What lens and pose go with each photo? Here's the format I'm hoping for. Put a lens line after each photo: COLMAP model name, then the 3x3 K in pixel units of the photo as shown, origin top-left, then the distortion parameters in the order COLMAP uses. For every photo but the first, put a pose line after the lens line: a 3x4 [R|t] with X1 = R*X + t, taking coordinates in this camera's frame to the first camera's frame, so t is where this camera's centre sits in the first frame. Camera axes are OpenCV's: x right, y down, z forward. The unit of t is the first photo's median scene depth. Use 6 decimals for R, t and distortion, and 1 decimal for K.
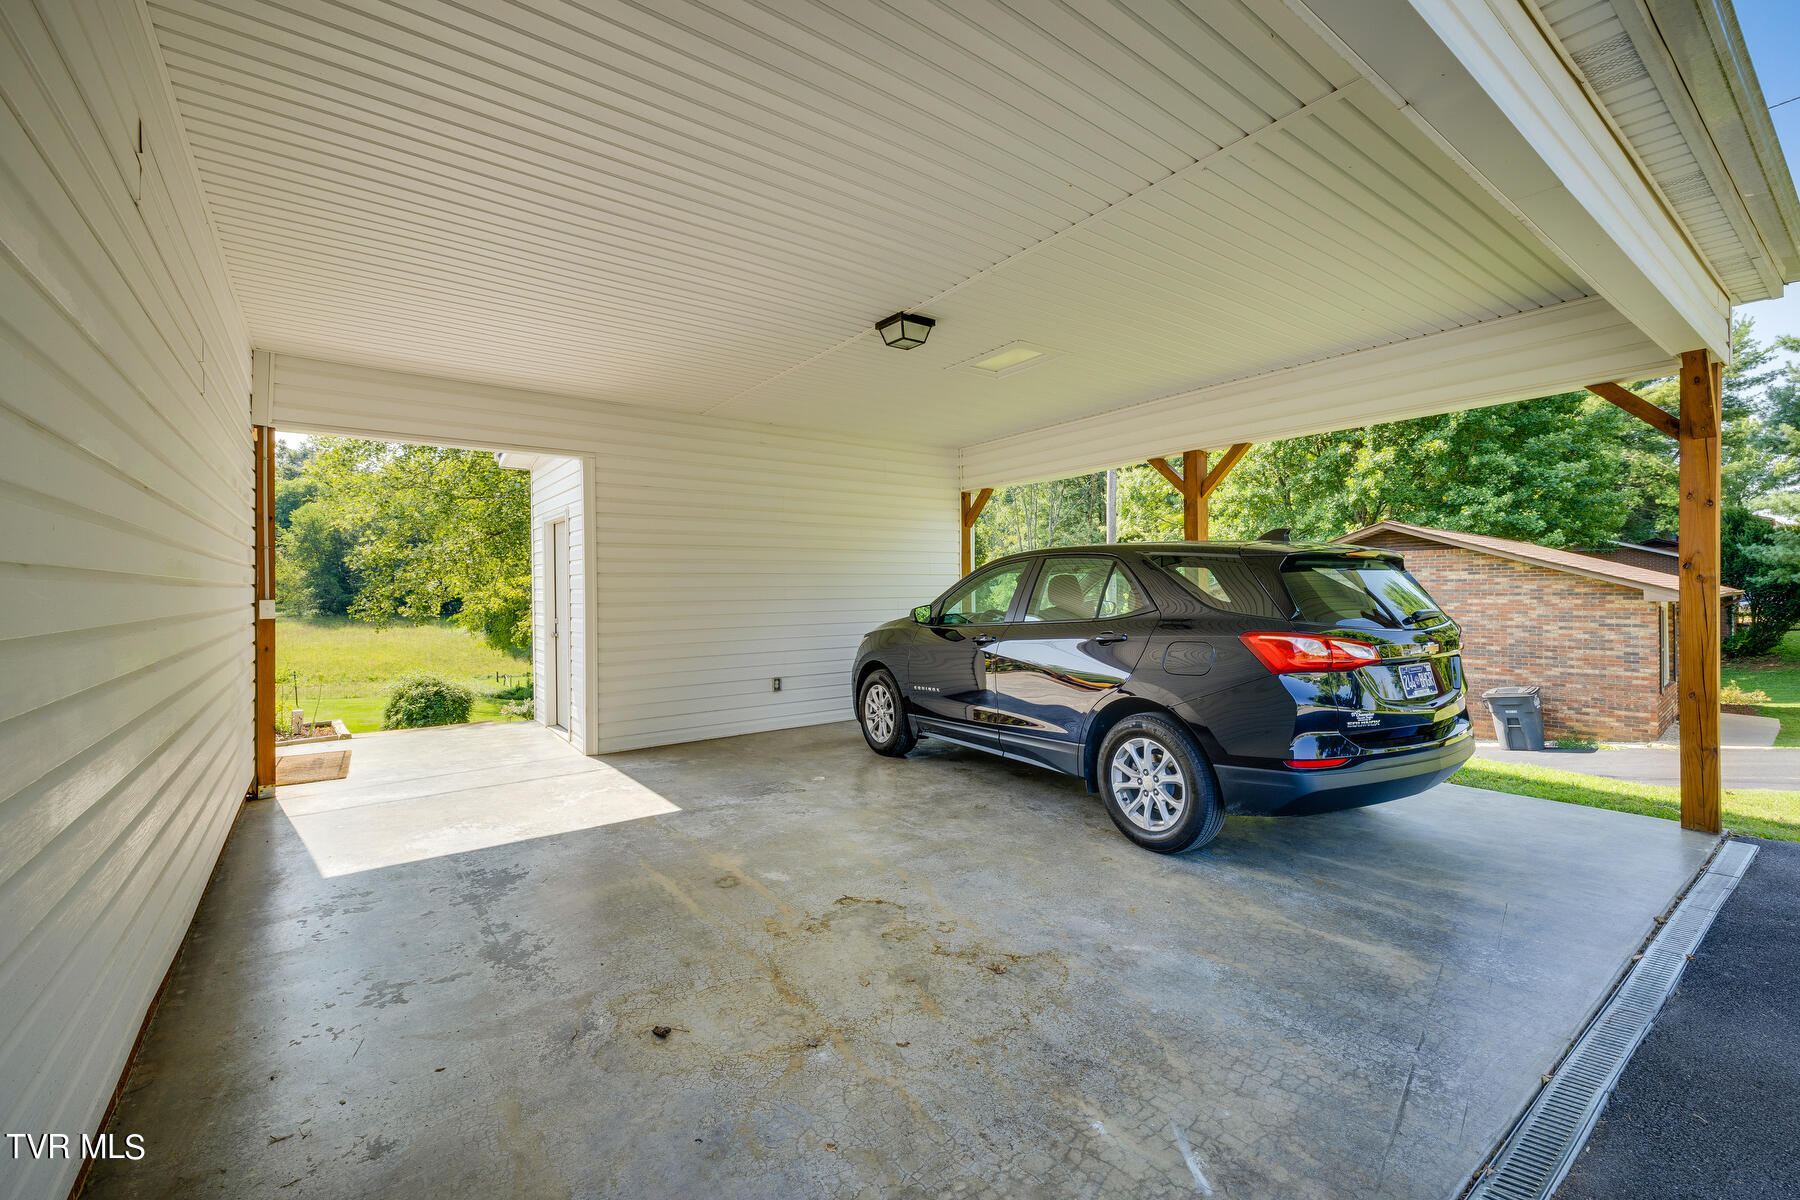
lens RADIAL K [[749.9, 0, 899.5], [0, 749.9, 580.5], [0, 0, 1]] dist [-0.000415, 0.000019]
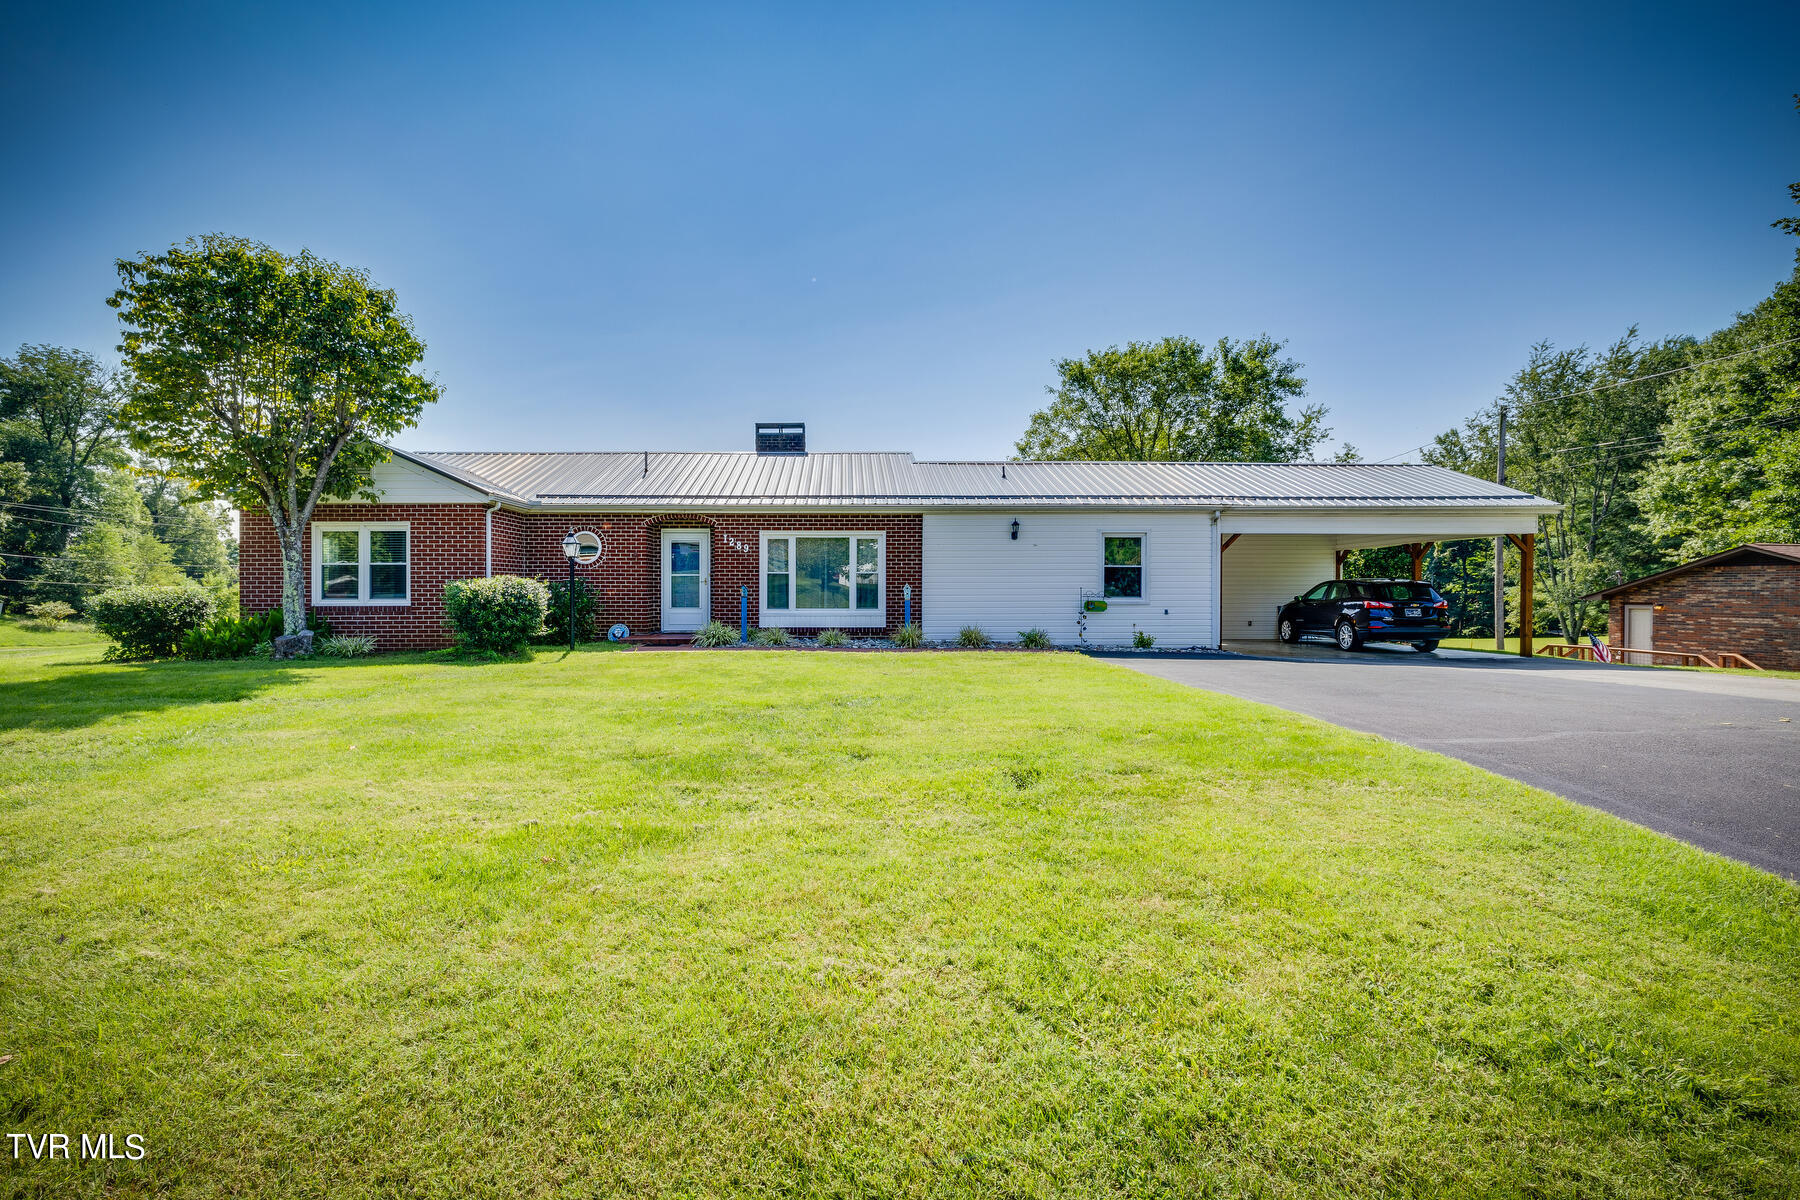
lens RADIAL K [[749.9, 0, 899.5], [0, 749.9, 580.5], [0, 0, 1]] dist [-0.000415, 0.000019]
pose [[0.833814, 0.014401, -0.551857, 0.360025], [-0.015411, 0.999877, 0.002809, -0.015890], [0.551830, 0.006163, 0.833934, -2.561870]]
